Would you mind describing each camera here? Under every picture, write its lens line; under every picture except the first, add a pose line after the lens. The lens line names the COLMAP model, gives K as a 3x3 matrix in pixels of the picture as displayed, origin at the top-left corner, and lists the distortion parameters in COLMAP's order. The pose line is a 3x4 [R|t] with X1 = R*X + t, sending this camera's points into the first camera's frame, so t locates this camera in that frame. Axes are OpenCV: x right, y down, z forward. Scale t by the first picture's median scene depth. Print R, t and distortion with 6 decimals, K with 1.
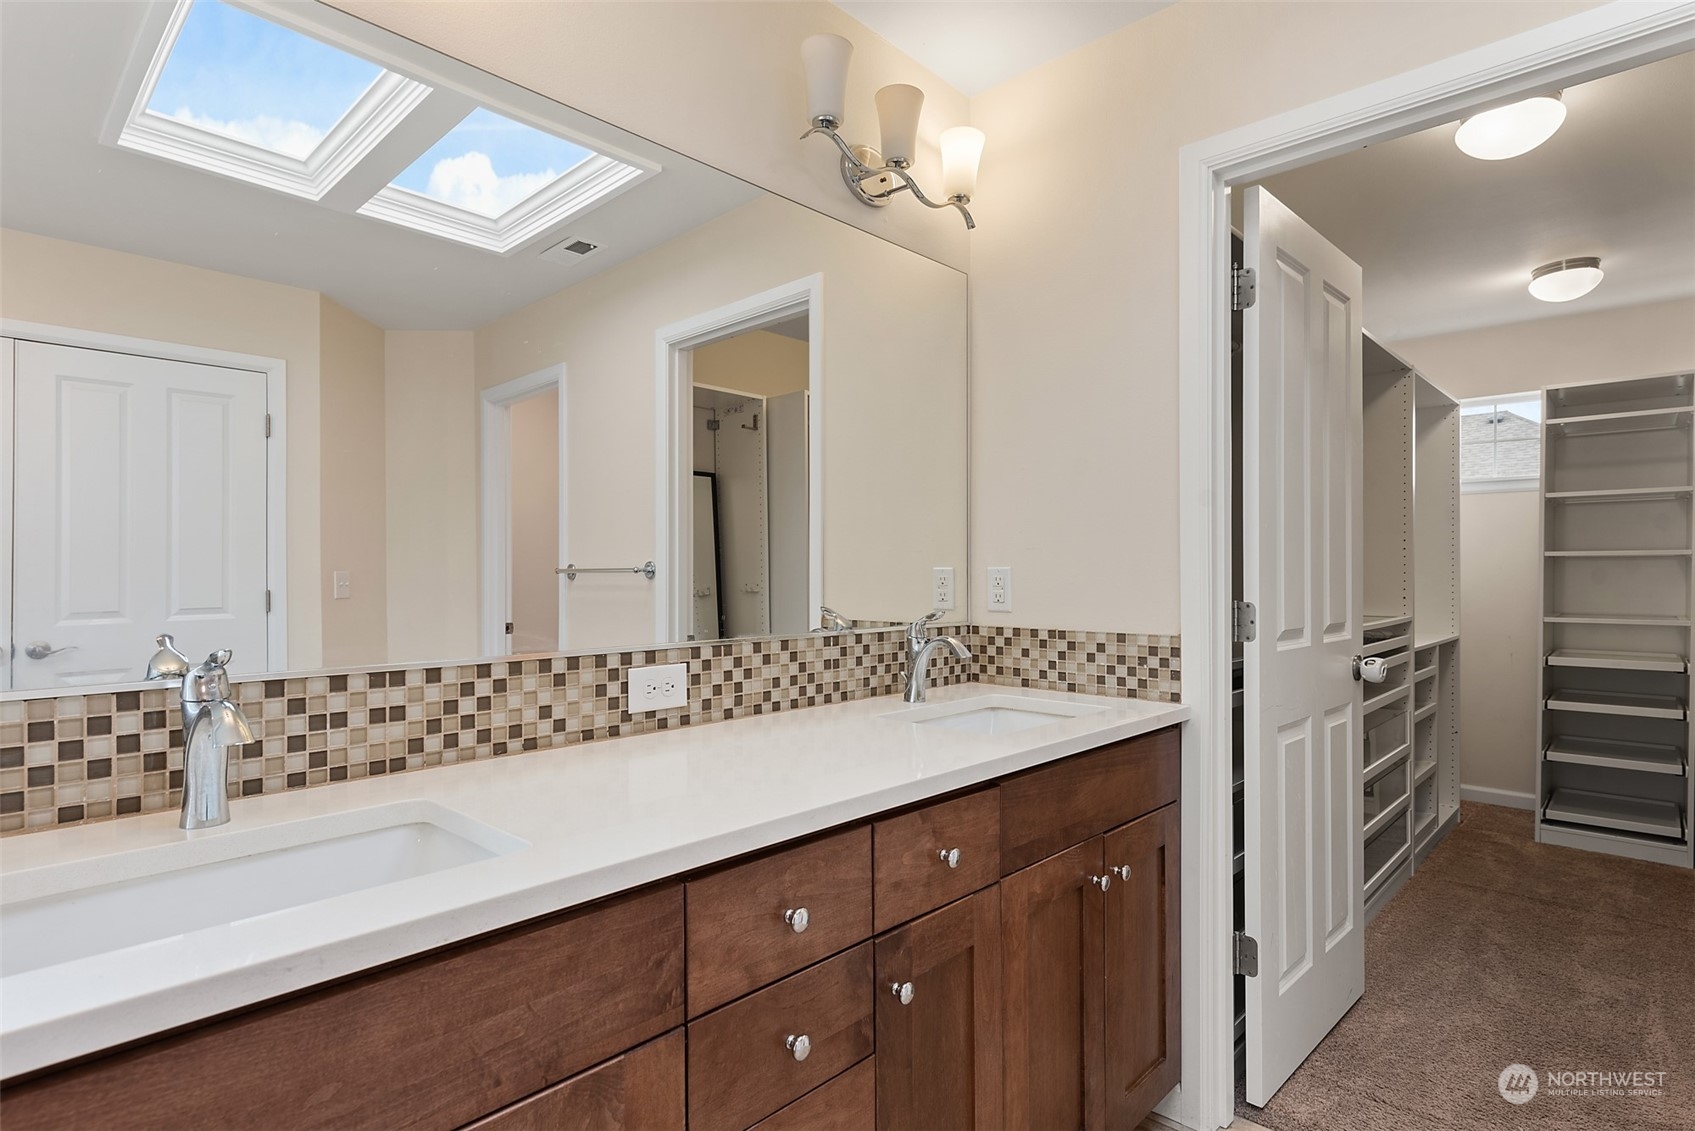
lens RADIAL K [[869.9, 0, 847.5], [0, 869.9, 565.5], [0, 0, 1]] dist [0.002607, 0.000128]
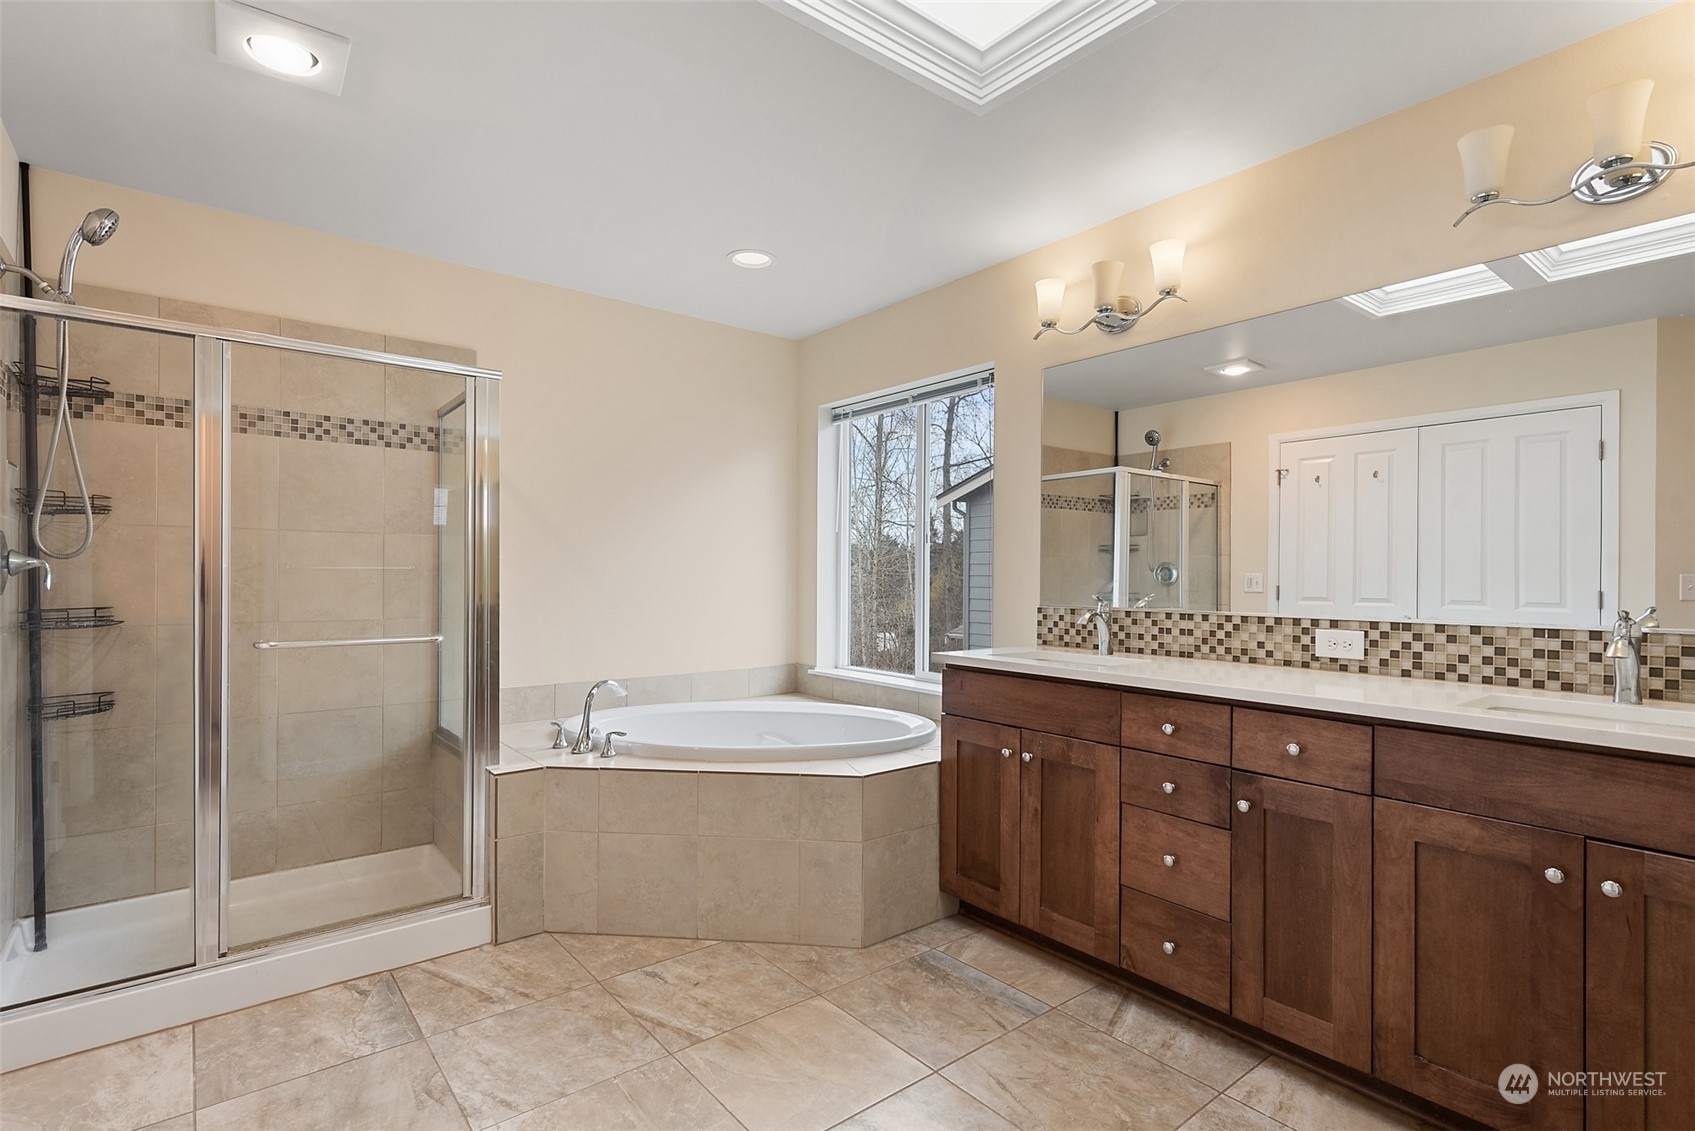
lens RADIAL K [[820.1, 0, 847.5], [0, 820.1, 565.5], [0, 0, 1]] dist [-0.000489, -0.000158]
pose [[-0.131892, -0.008287, -0.991229, 1.446284], [0.002593, 0.999959, -0.008705, 0.009664], [0.991261, -0.003718, -0.131865, 0.332836]]
